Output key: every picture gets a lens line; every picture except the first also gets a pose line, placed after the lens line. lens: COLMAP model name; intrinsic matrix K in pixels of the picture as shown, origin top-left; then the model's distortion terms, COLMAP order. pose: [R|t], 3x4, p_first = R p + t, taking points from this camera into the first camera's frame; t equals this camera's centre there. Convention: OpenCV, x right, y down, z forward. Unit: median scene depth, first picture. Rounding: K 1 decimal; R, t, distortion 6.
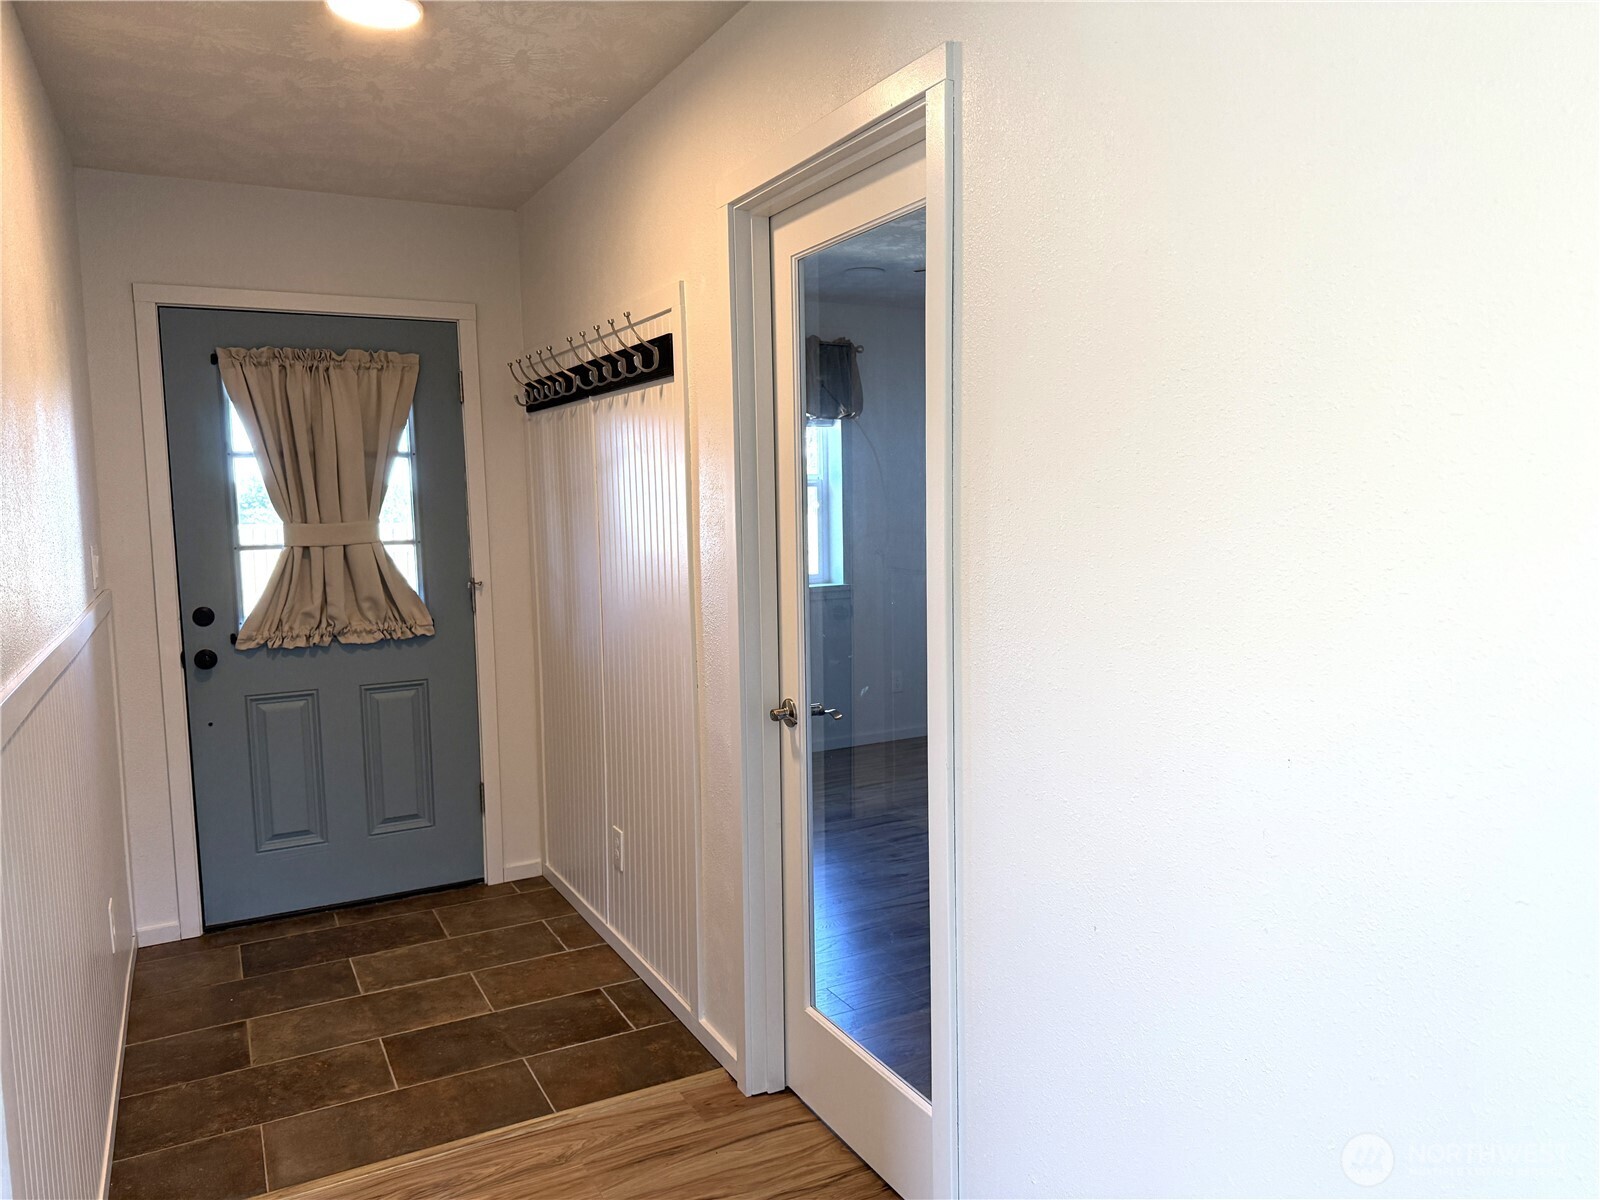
lens RADIAL K [[1136.8, 0, 800.0], [0, 1136.8, 600.0], [0, 0, 1]] dist [0.035653, -0.001900]
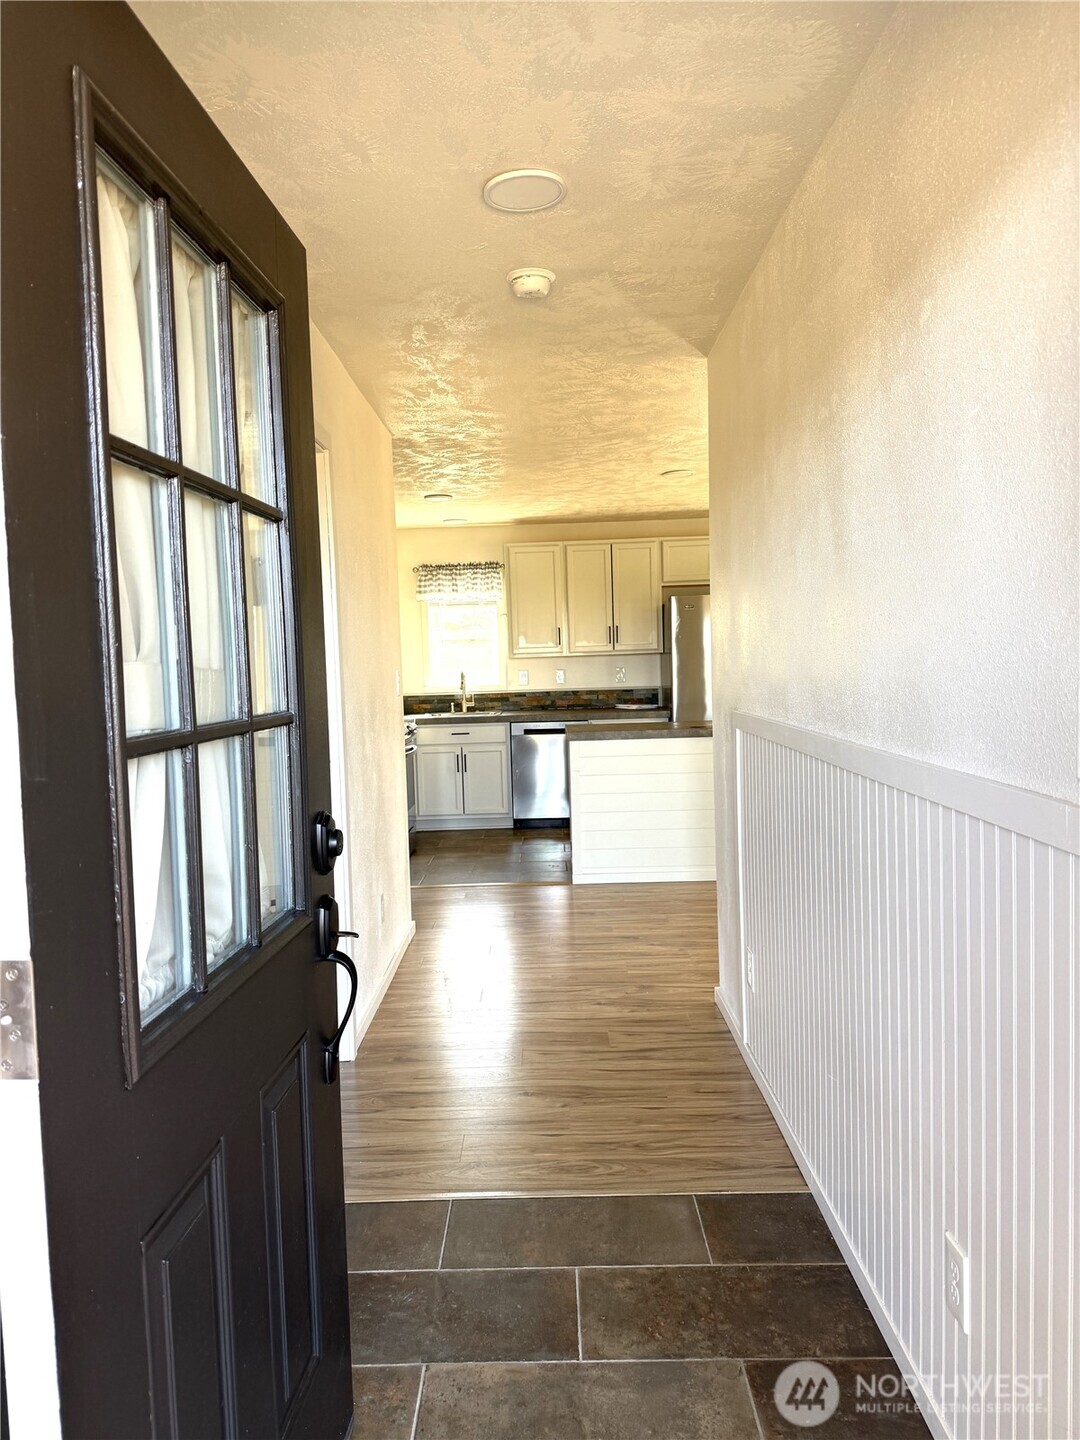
lens RADIAL K [[1008.4, 0, 538.0], [0, 1008.4, 723.7], [0, 0, 1]] dist [0.160397, -0.272490]
pose [[-0.877407, 0.021042, 0.479285, -0.707865], [0.098547, 0.985638, 0.137135, -0.107797], [-0.469516, 0.167556, -0.866879, 1.615159]]
